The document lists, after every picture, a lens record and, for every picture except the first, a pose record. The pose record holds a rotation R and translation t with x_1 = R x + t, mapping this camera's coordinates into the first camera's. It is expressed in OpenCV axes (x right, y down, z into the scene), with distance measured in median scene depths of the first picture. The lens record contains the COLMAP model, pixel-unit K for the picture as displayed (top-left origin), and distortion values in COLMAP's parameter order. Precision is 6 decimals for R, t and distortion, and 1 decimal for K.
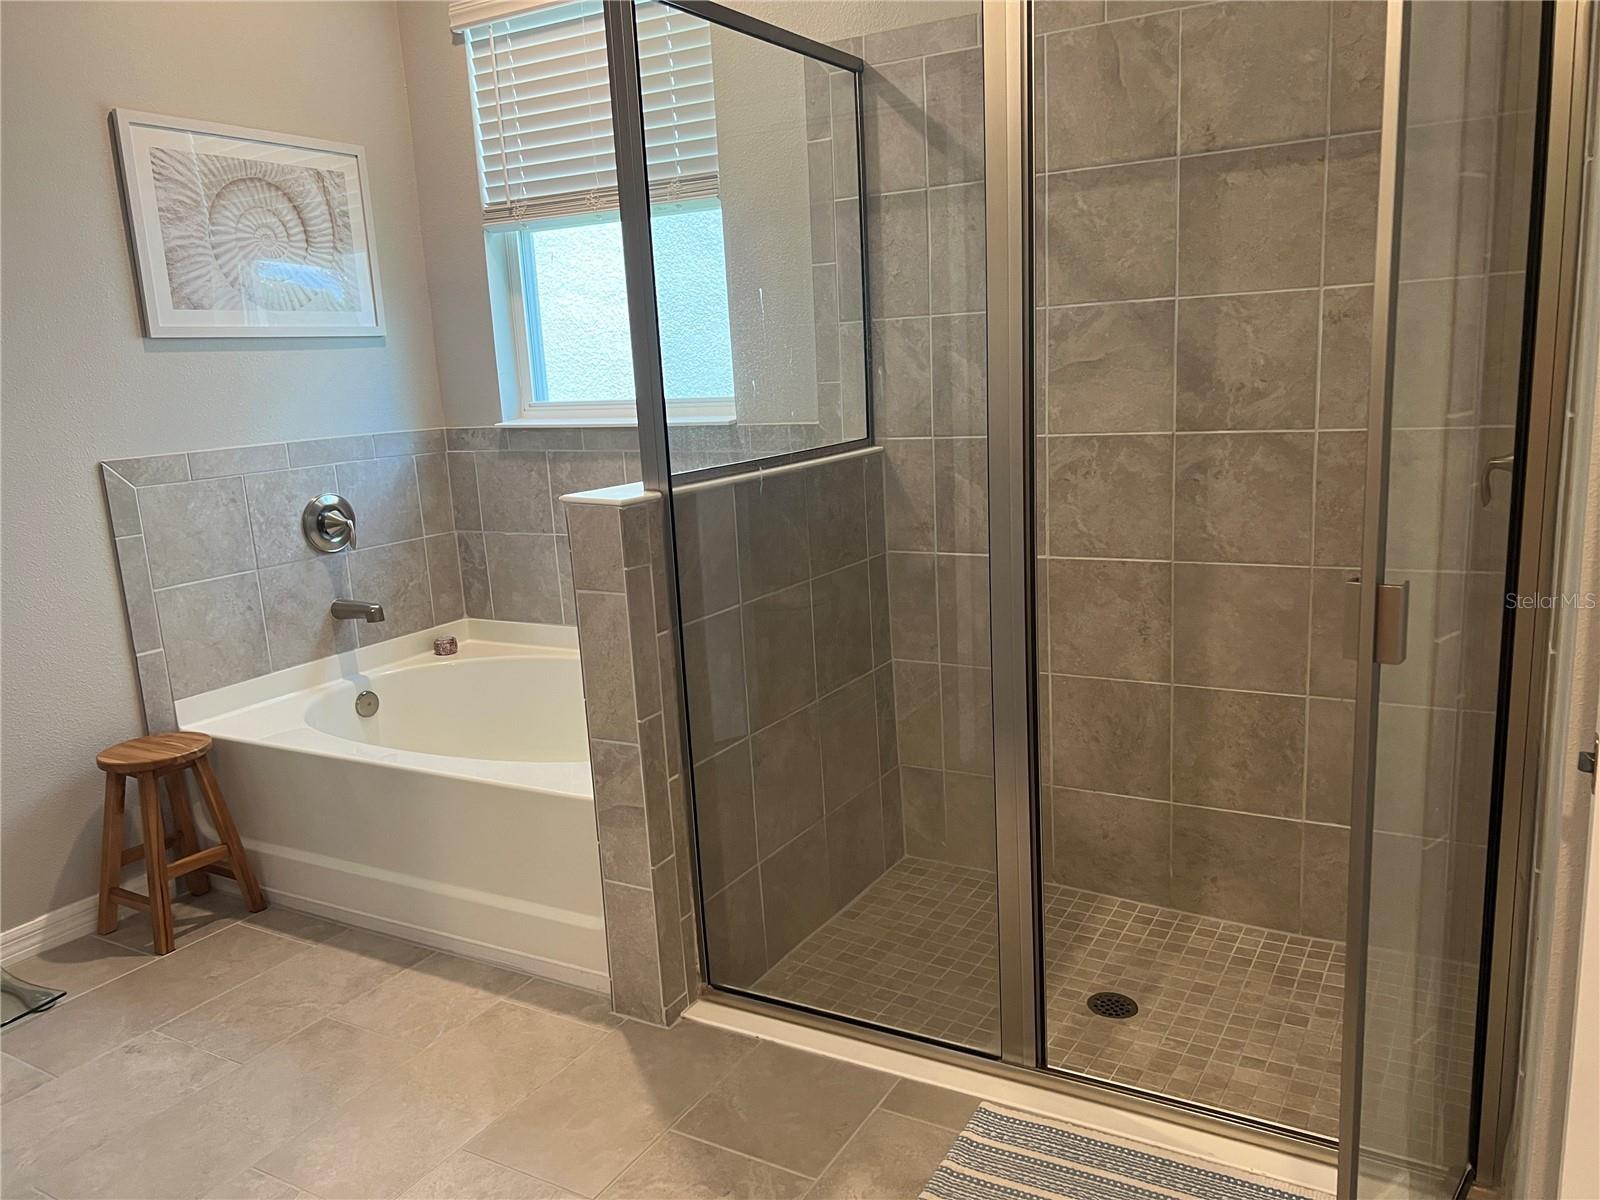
lens RADIAL K [[1206.9, 0, 800.0], [0, 1206.9, 608.1], [0, 0, 1]] dist [0.058186, -0.060941]
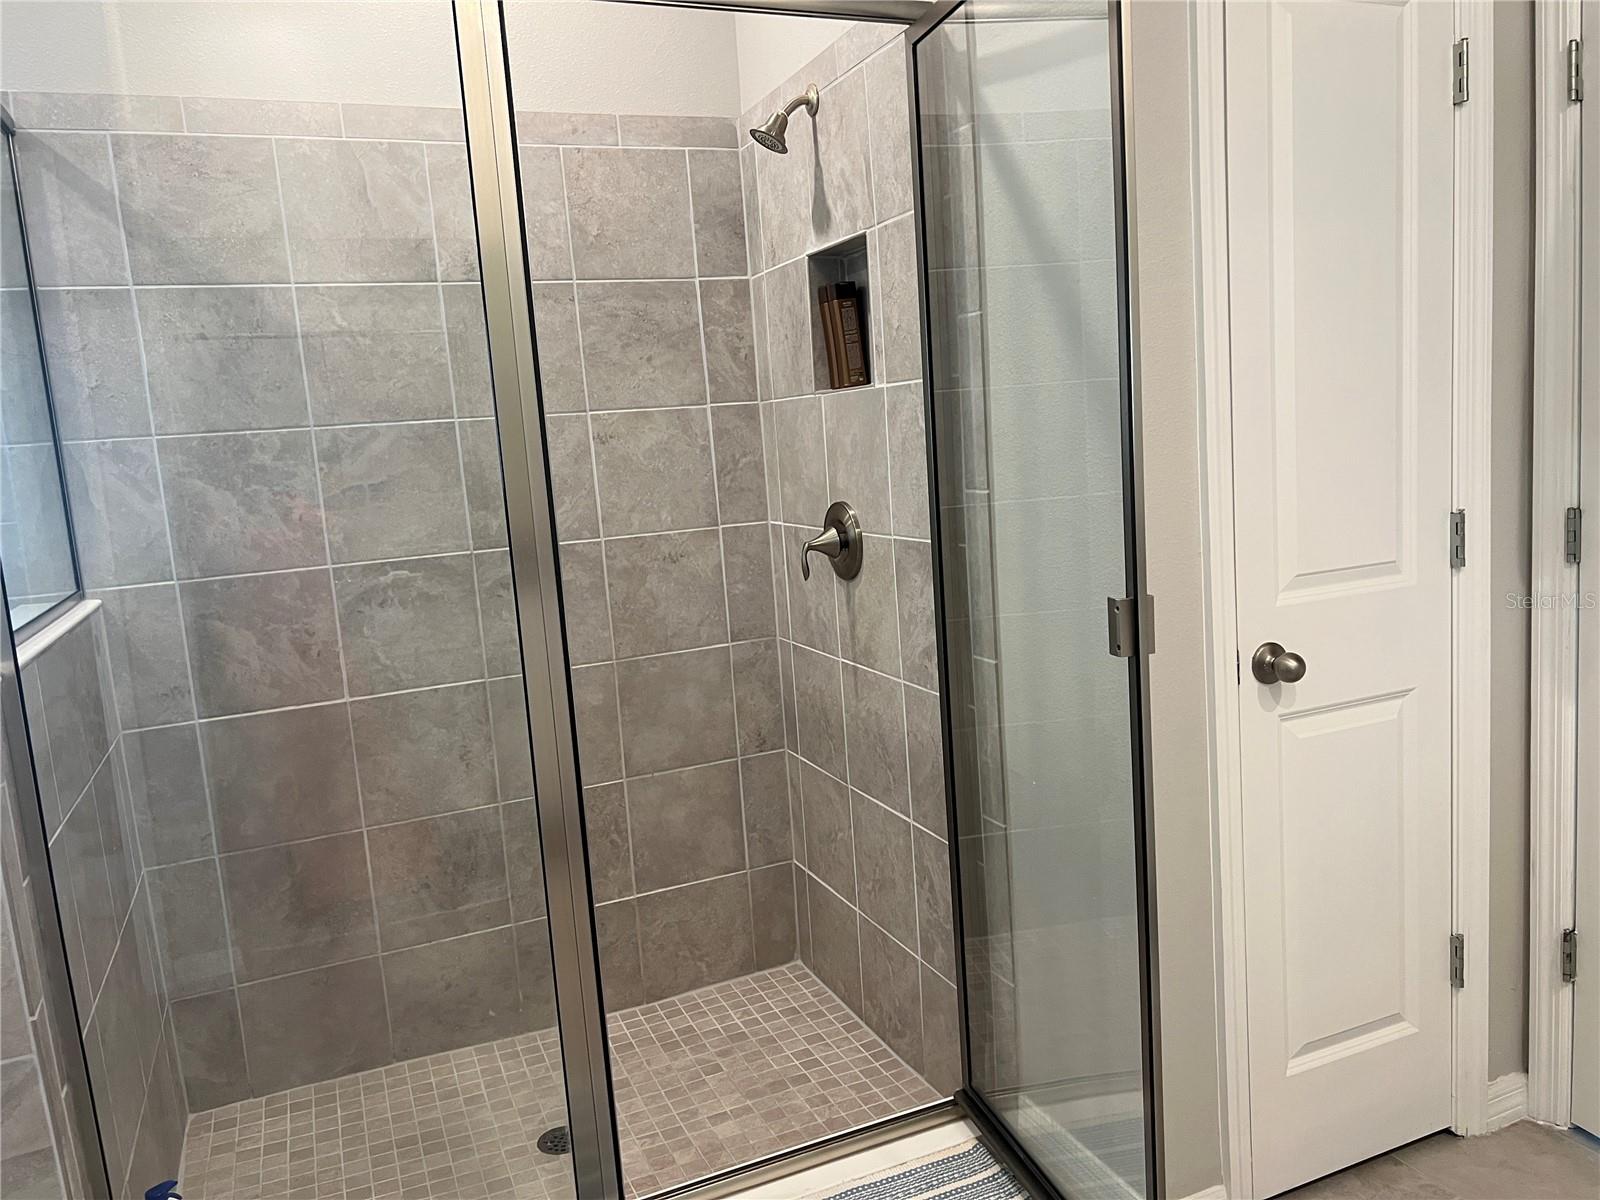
lens RADIAL K [[1206.9, 0, 838.2], [0, 1206.9, 607.6], [0, 0, 1]] dist [0.058186, -0.060941]
pose [[0.592360, -0.108942, 0.798274, -0.308712], [0.203602, 0.978897, -0.017492, -0.020311], [-0.779523, 0.172892, 0.602040, 0.169863]]
